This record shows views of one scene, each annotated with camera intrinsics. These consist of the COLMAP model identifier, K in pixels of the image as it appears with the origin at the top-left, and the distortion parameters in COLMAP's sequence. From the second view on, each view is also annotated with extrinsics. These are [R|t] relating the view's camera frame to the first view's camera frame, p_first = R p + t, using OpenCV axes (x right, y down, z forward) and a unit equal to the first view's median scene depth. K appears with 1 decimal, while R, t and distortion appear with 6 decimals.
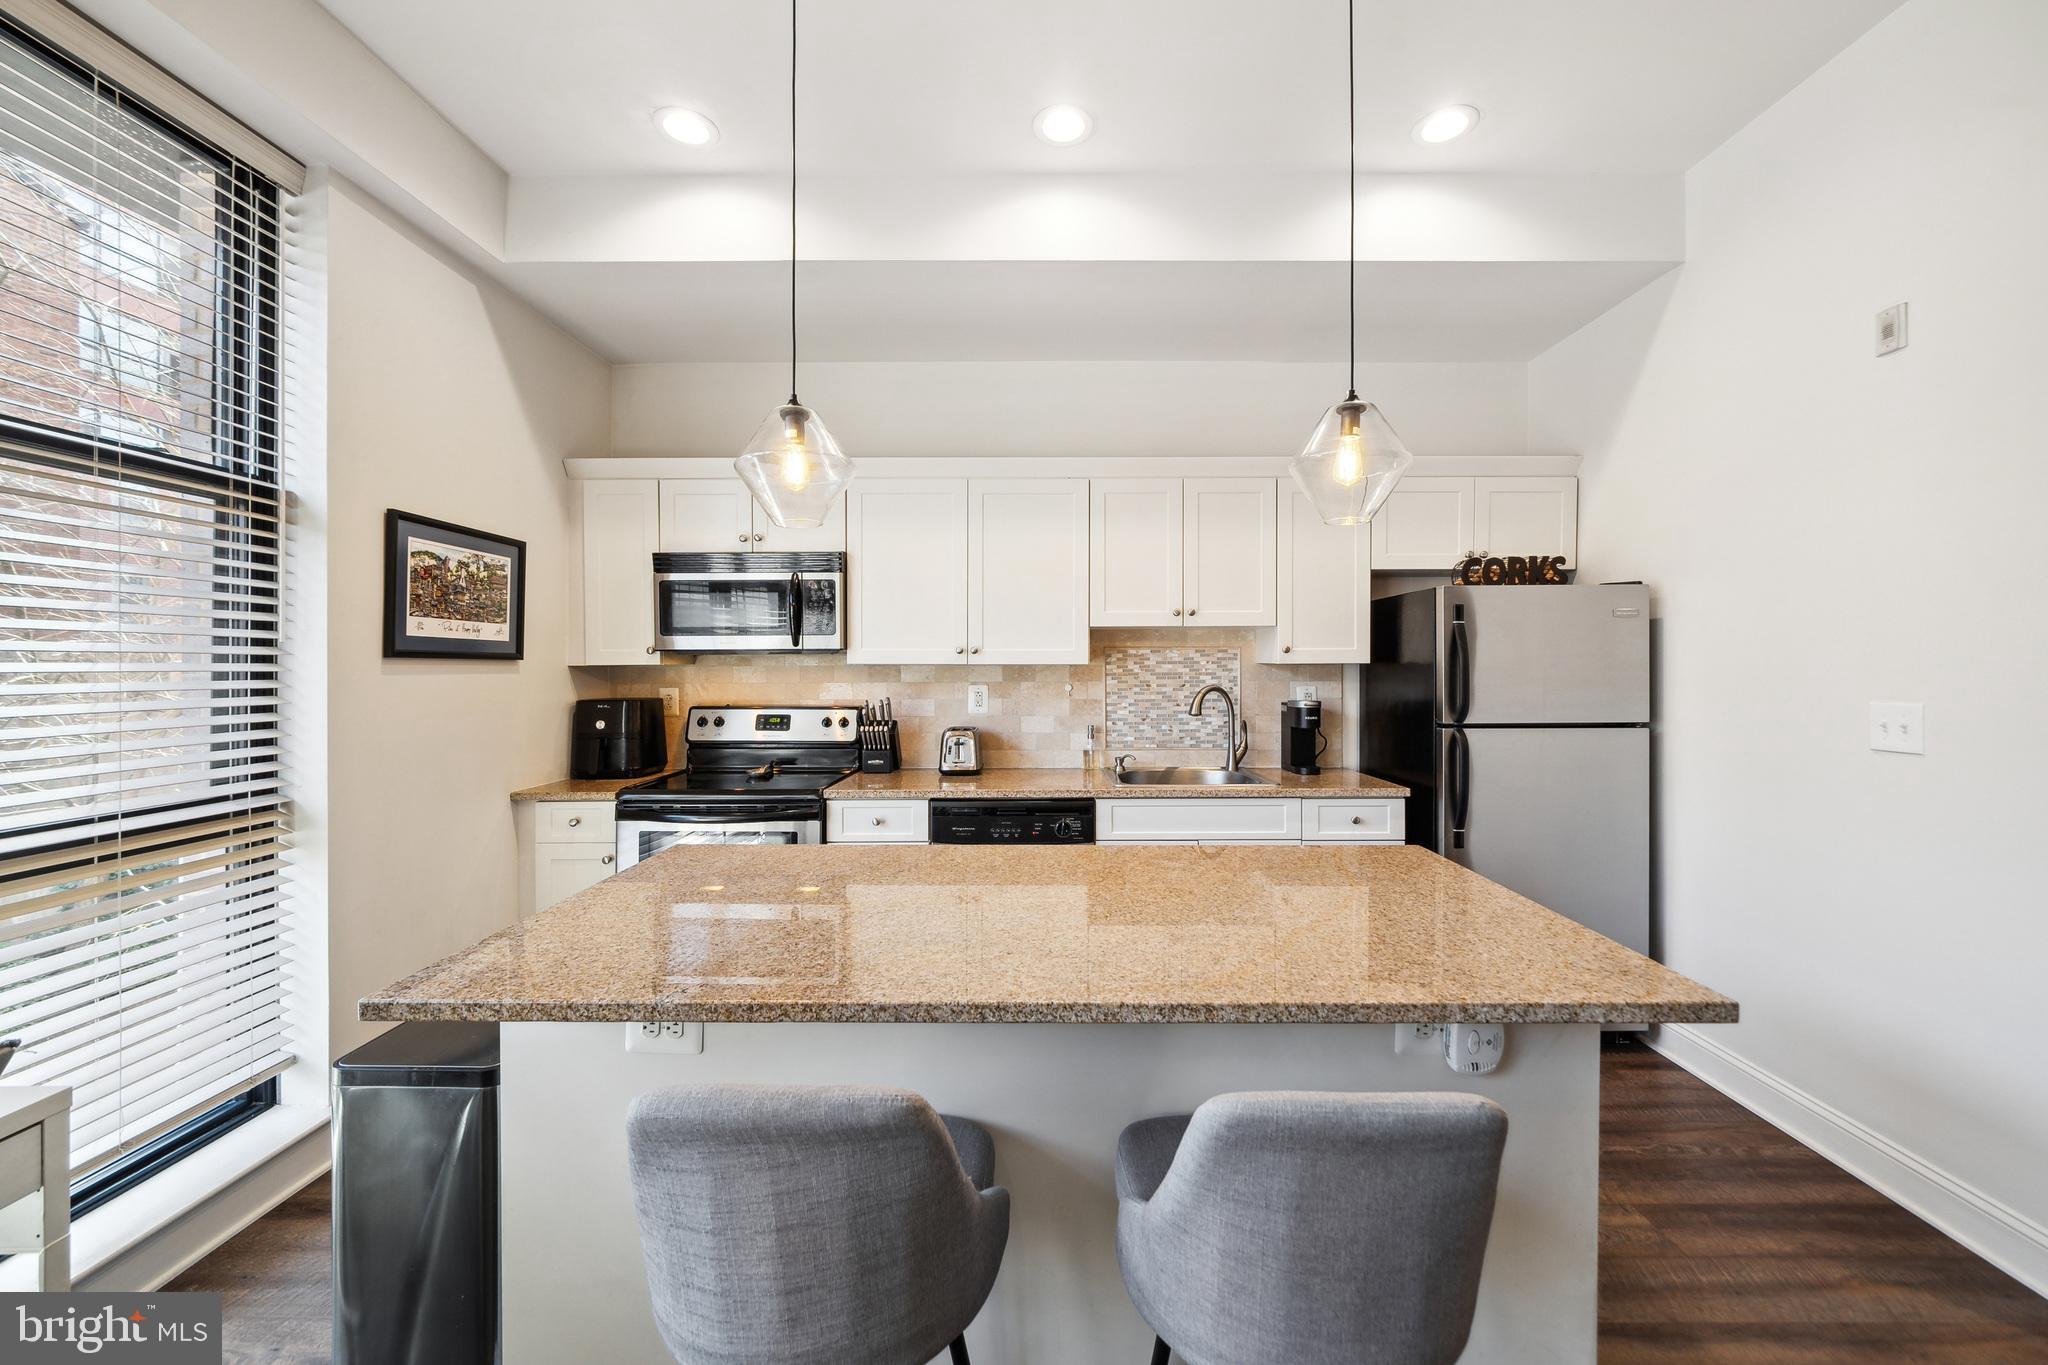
lens RADIAL K [[781.0, 0, 1041.7], [0, 781.0, 662.6], [0, 0, 1]] dist [-0.001463, -0.000195]
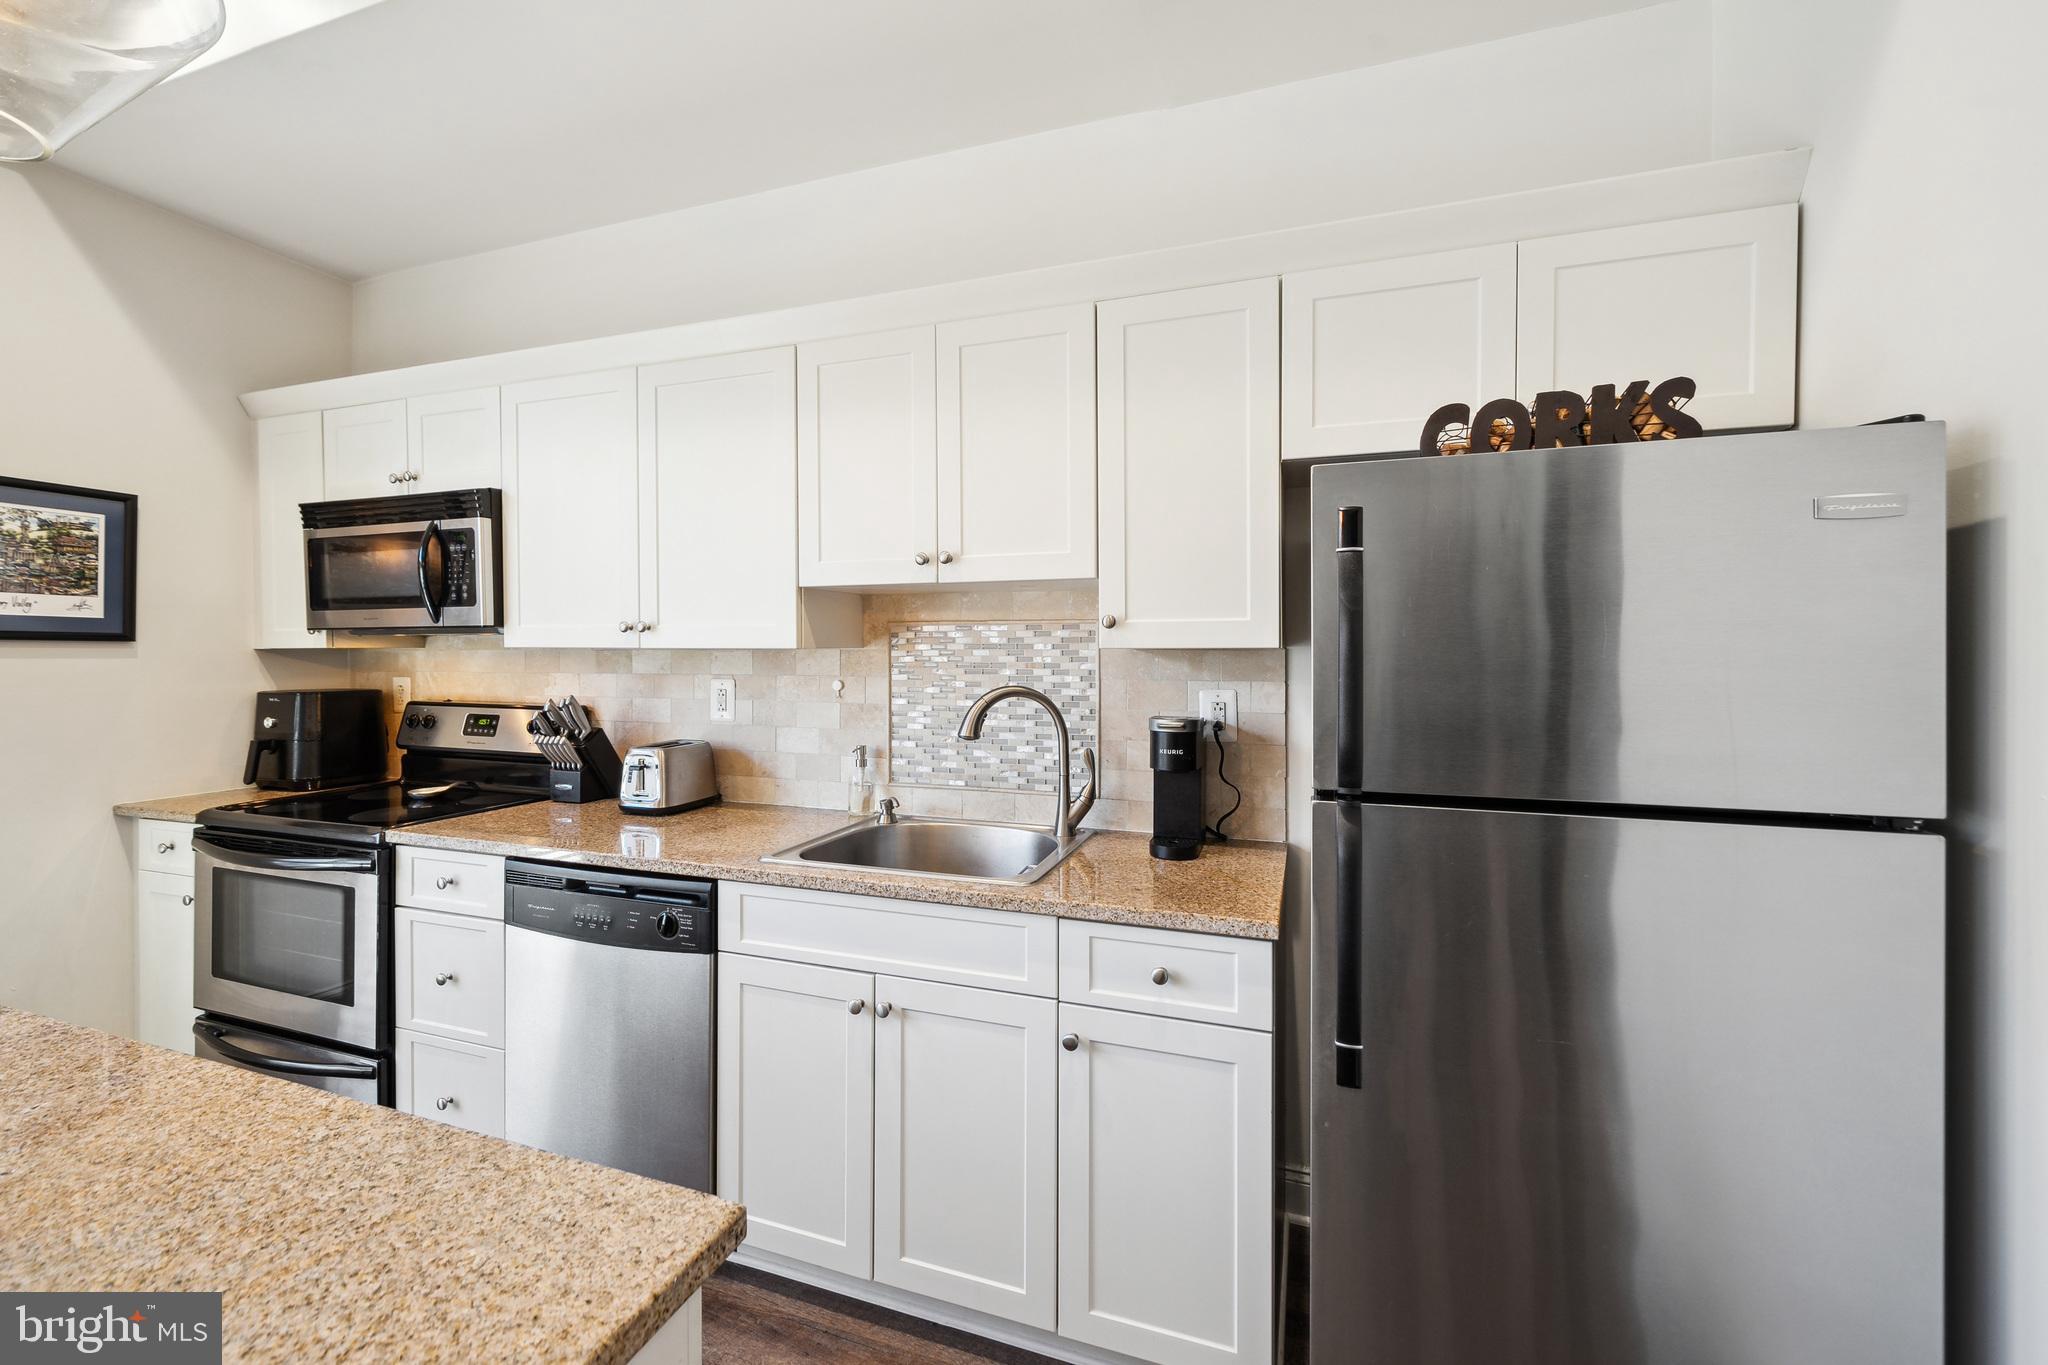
lens RADIAL K [[832.8, 0, 1011.0], [0, 832.8, 656.2], [0, 0, 1]] dist [-0.002360, 0.000991]
pose [[0.945067, 0.005585, -0.326829, 0.439227], [-0.002514, 0.999949, 0.009818, 0.001307], [0.326867, -0.008457, 0.945032, 0.446171]]
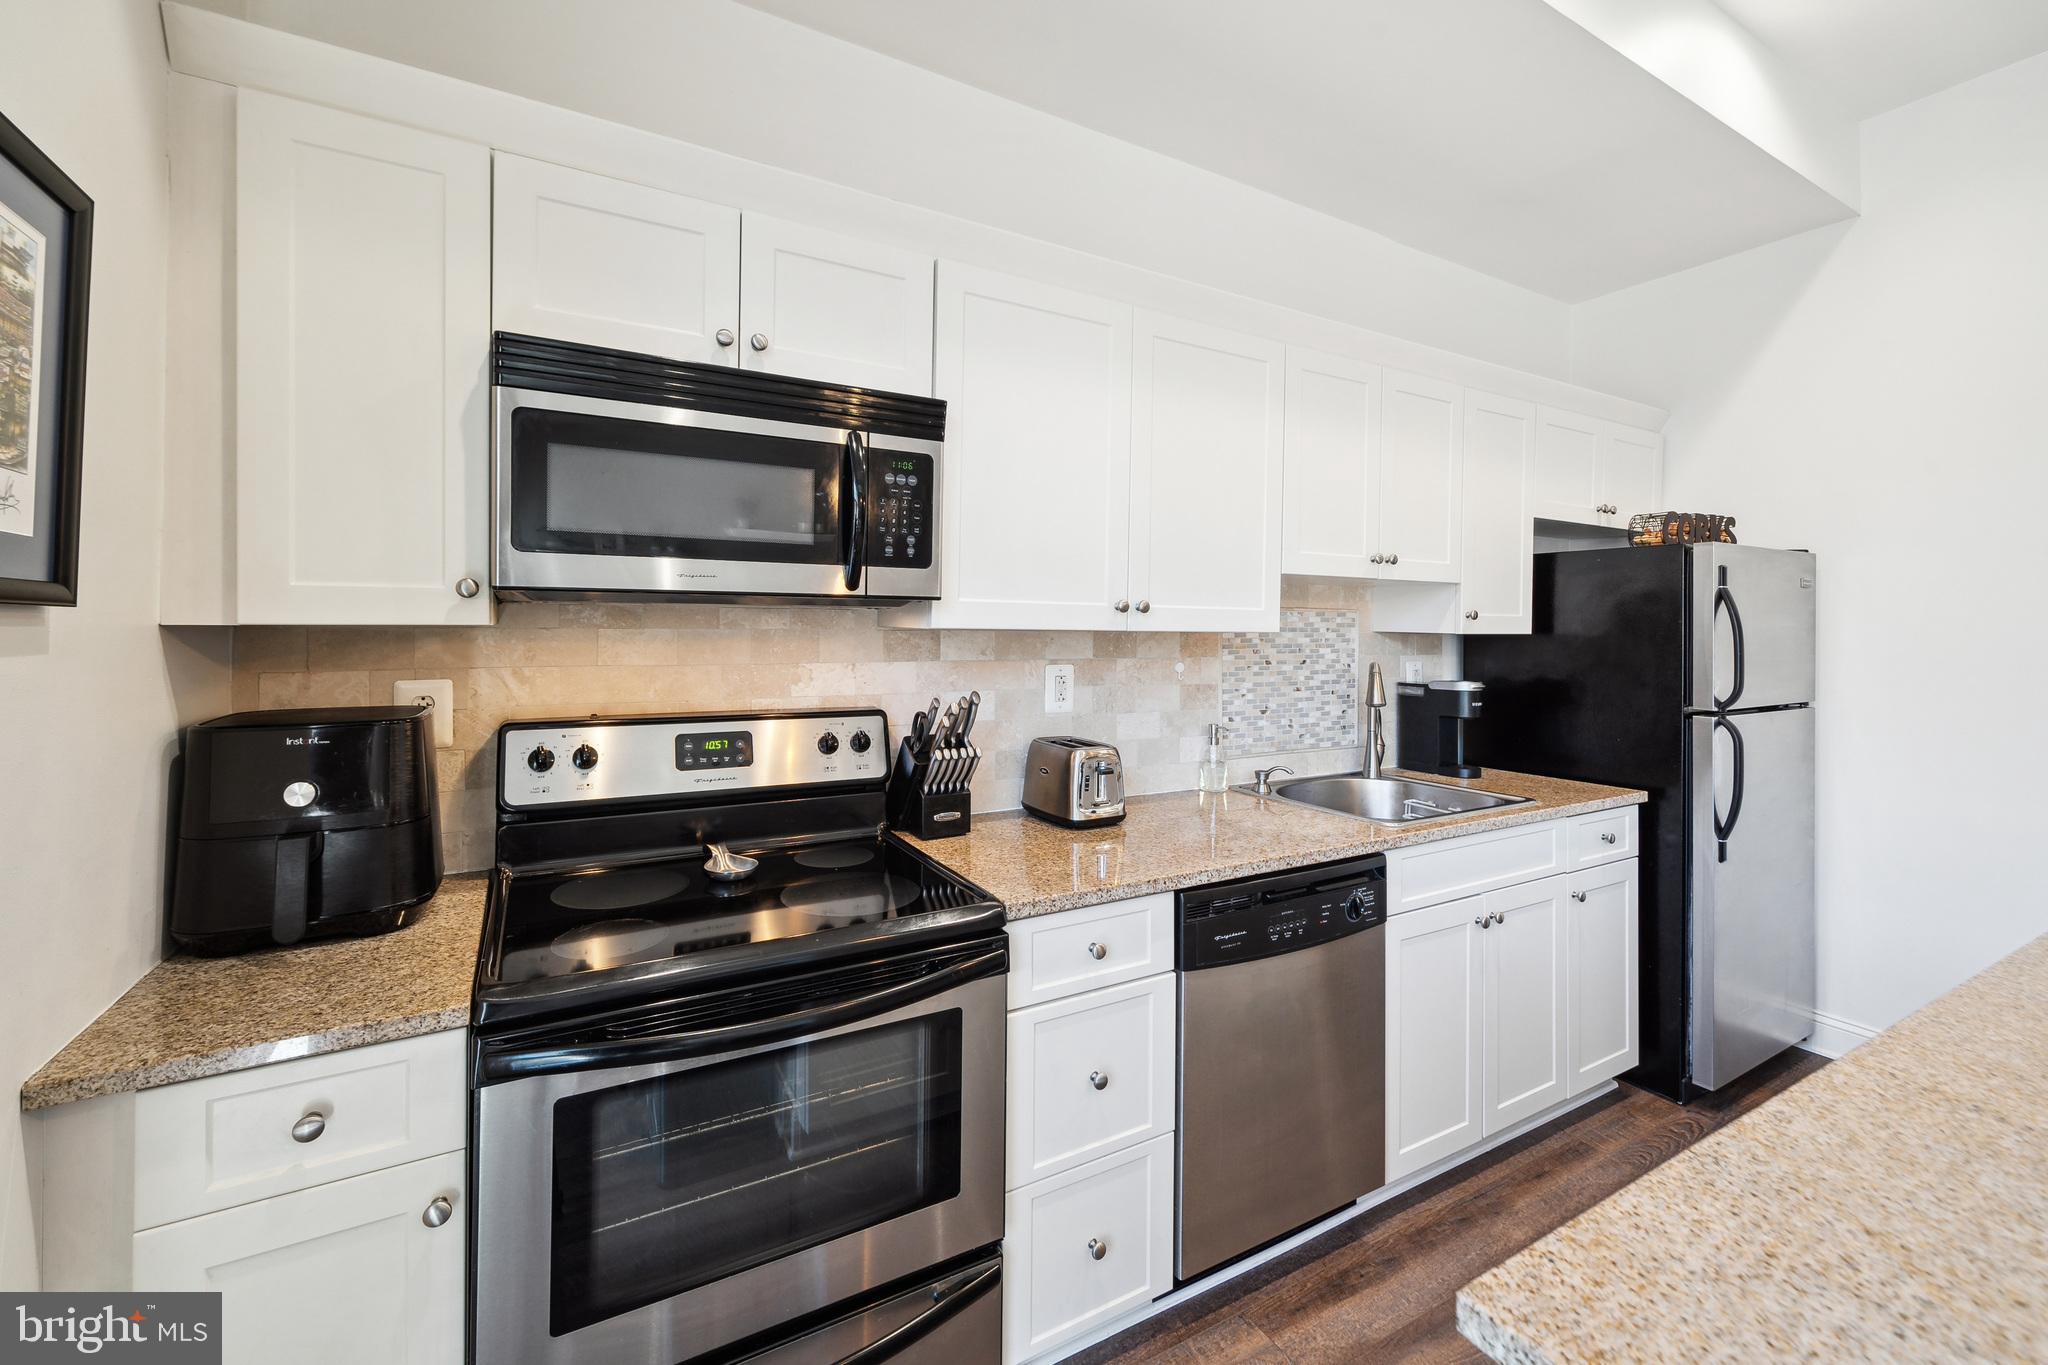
lens RADIAL K [[832.8, 0, 1010.7], [0, 832.8, 624.6], [0, 0, 1]] dist [-0.002360, 0.000991]
pose [[0.871453, 0.012147, 0.490329, -0.475956], [-0.014730, 0.999891, 0.001411, -0.002285], [-0.490258, -0.008452, 0.871536, 0.522755]]
